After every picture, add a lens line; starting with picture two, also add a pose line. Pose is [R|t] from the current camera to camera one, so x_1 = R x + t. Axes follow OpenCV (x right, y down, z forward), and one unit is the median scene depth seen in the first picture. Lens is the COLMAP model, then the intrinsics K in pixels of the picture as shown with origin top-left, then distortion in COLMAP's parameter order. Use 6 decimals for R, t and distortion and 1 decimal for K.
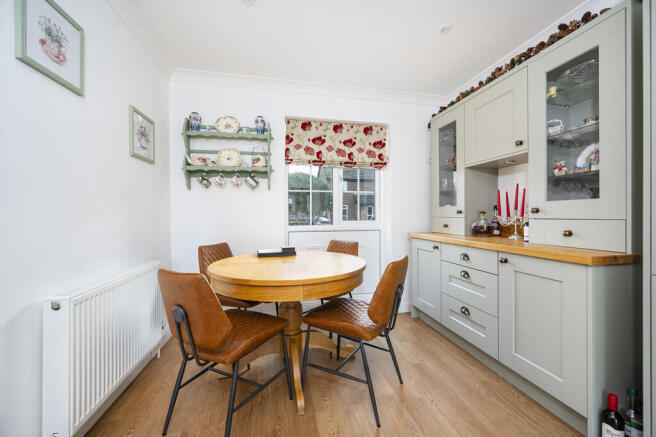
lens RADIAL K [[262.6, 0, 328.3], [0, 262.6, 215.6], [0, 0, 1]] dist [0.000331, 0.000038]
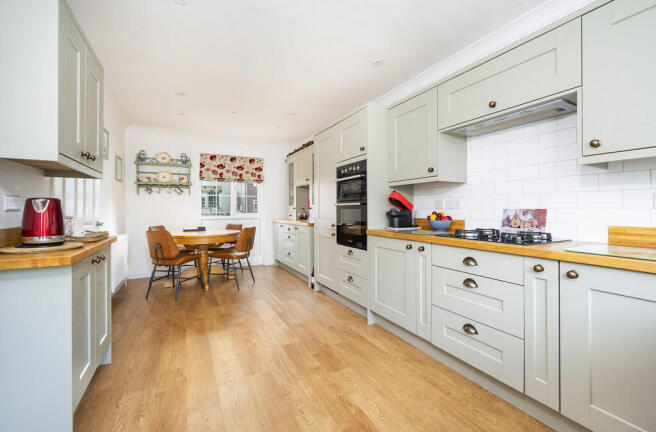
lens RADIAL K [[271.0, 0, 327.4], [0, 271.0, 210.2], [0, 0, 1]] dist [-0.000476, -0.000087]
pose [[0.959810, 0.003085, 0.280632, 0.148845], [-0.002350, 0.999993, -0.002955, 0.004240], [-0.280639, 0.002177, 0.959811, -0.985239]]
